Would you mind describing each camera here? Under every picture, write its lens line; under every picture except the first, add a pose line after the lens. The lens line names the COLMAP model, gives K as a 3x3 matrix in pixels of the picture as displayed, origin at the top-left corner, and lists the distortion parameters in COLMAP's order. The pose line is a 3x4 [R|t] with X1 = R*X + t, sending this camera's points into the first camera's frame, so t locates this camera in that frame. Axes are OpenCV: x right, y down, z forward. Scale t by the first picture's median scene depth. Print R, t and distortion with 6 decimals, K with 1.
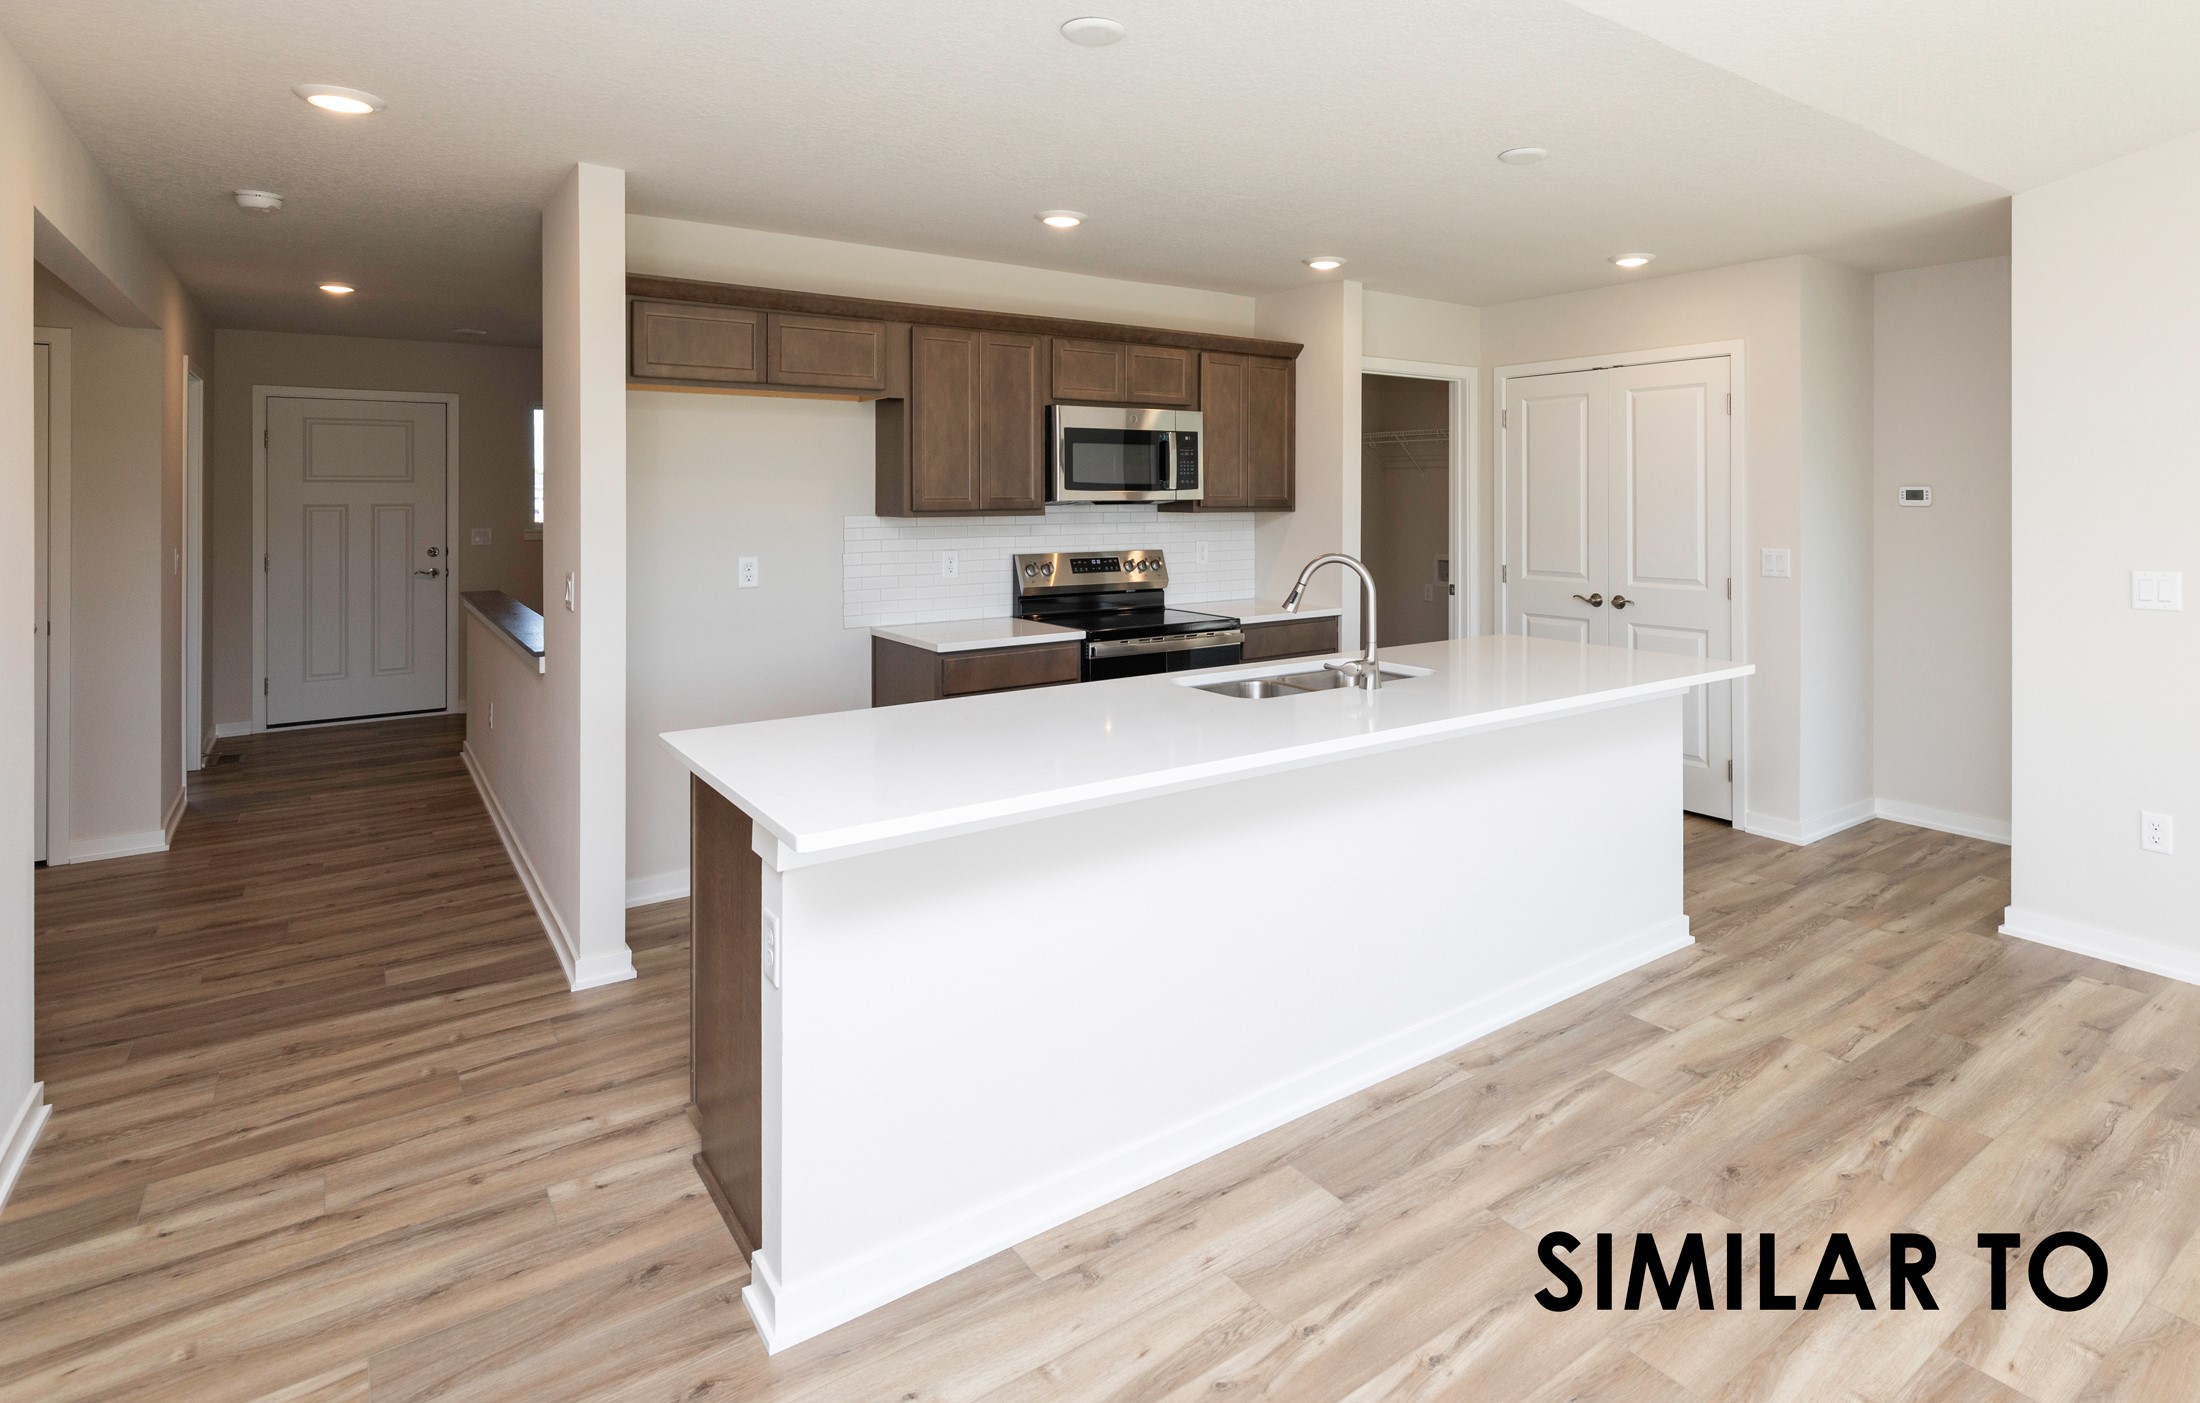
lens RADIAL K [[1098.5, 0, 1104.4], [0, 1098.5, 485.2], [0, 0, 1]] dist [0.003084, -0.000167]
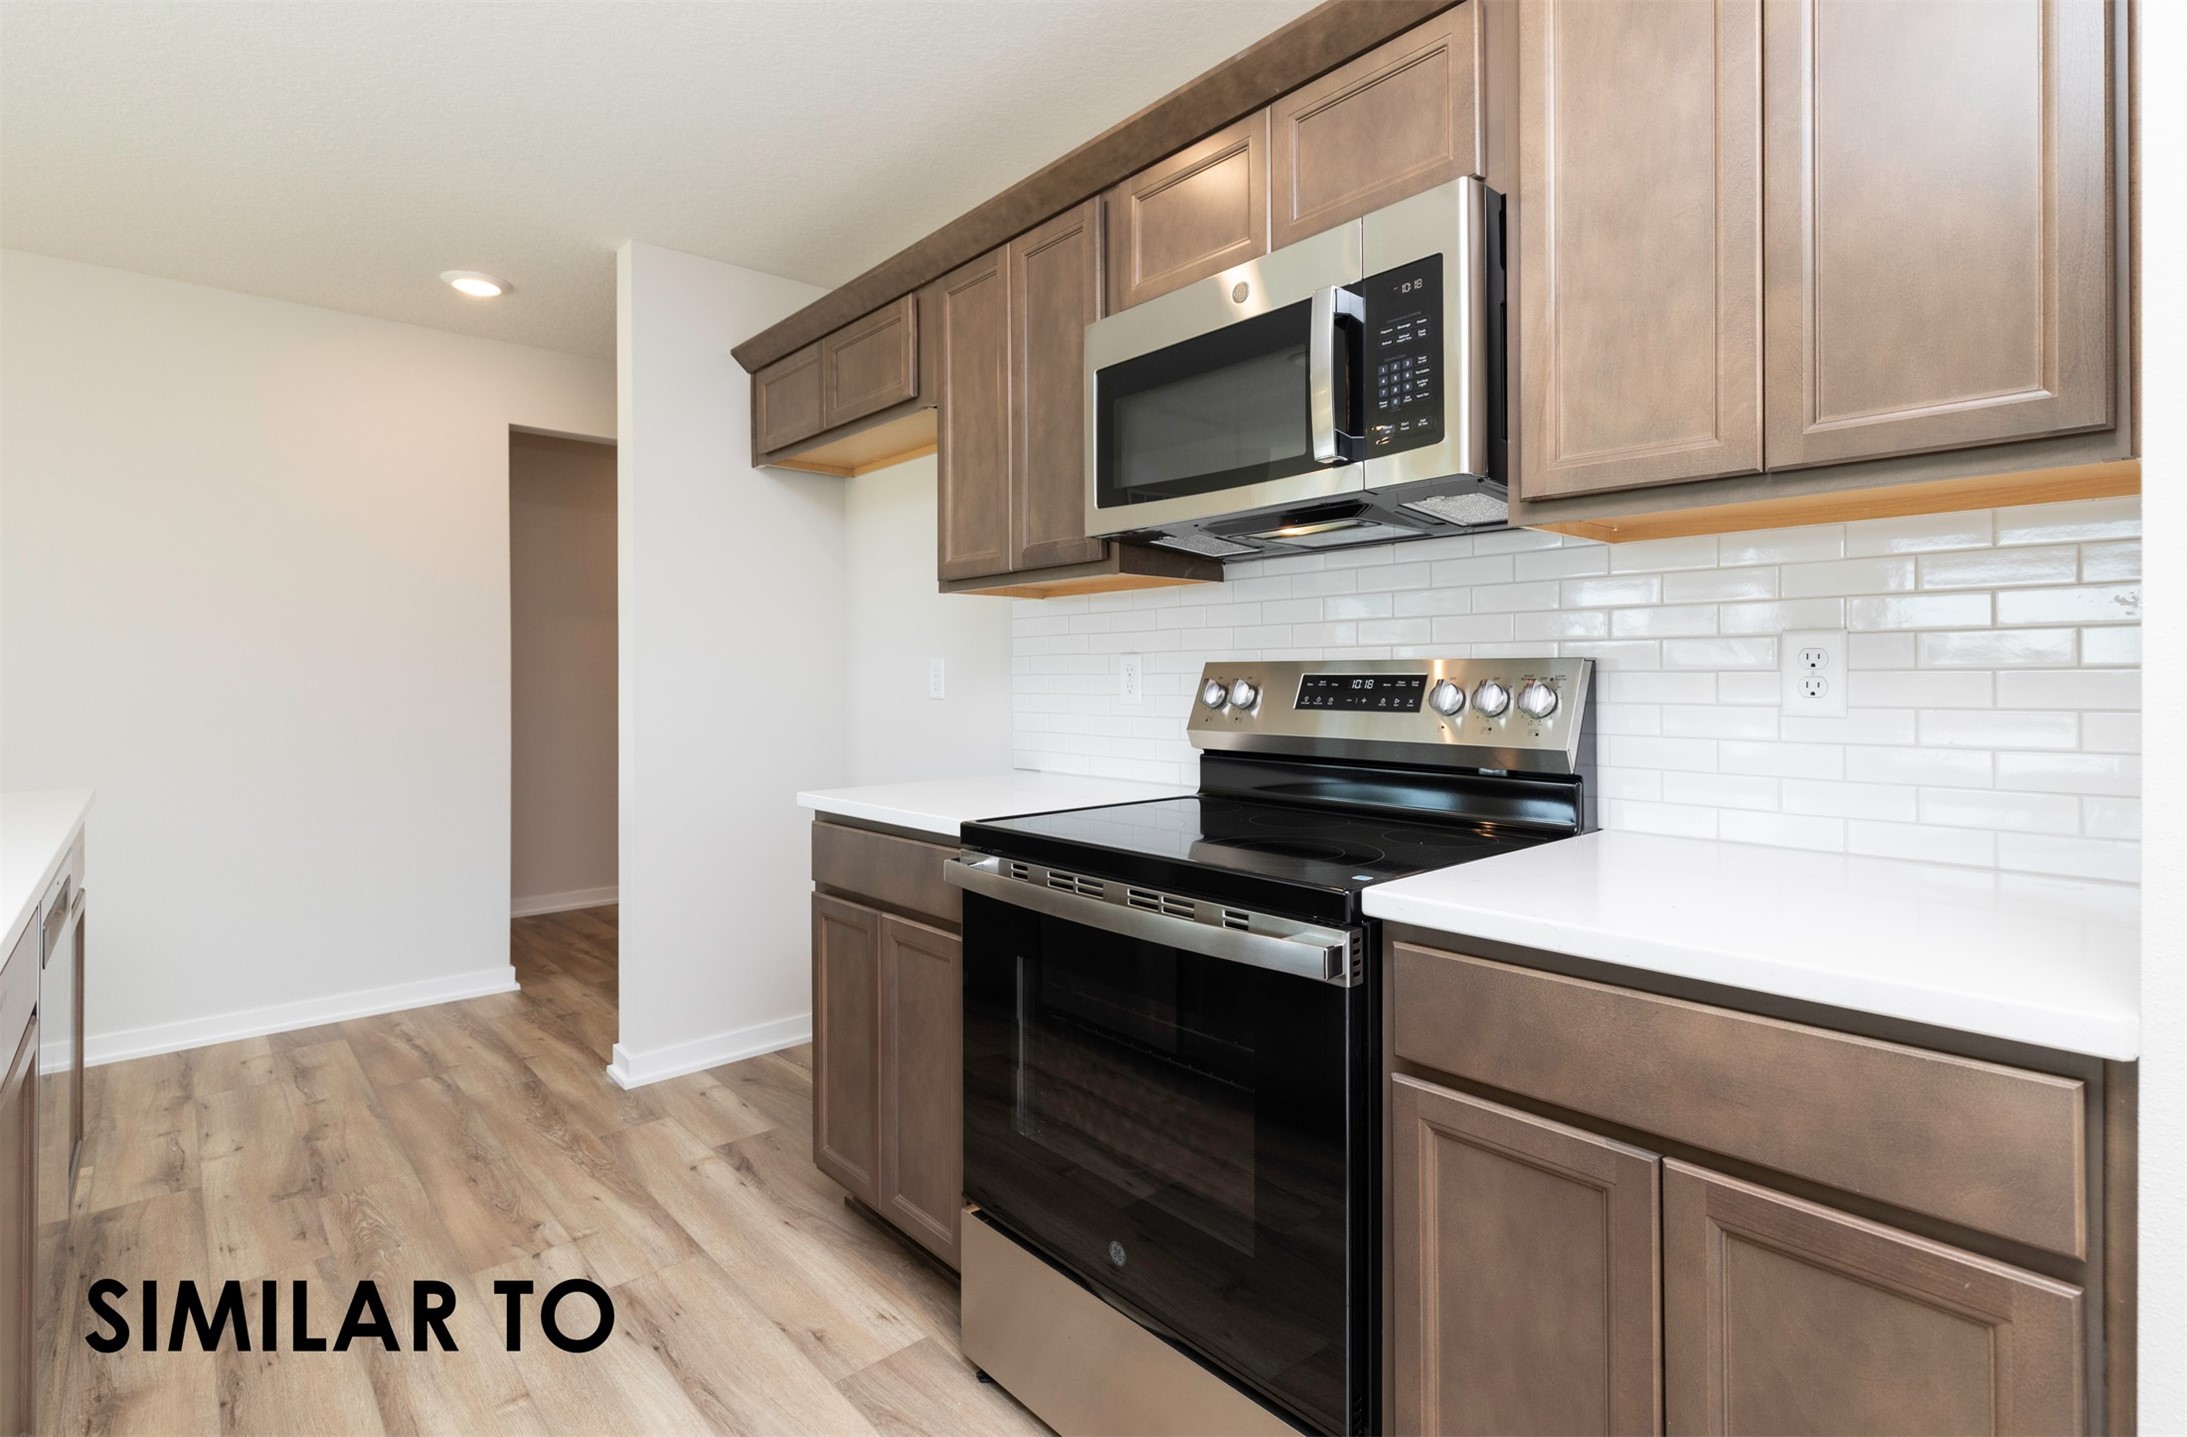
lens RADIAL K [[968.3, 0, 1121.7], [0, 968.3, 657.4], [0, 0, 1]] dist [0.000213, -0.000098]
pose [[0.183572, -0.006386, -0.982986, 0.356301], [0.030125, 0.999546, -0.000867, 0.064427], [0.982545, -0.029453, 0.183681, 0.947097]]
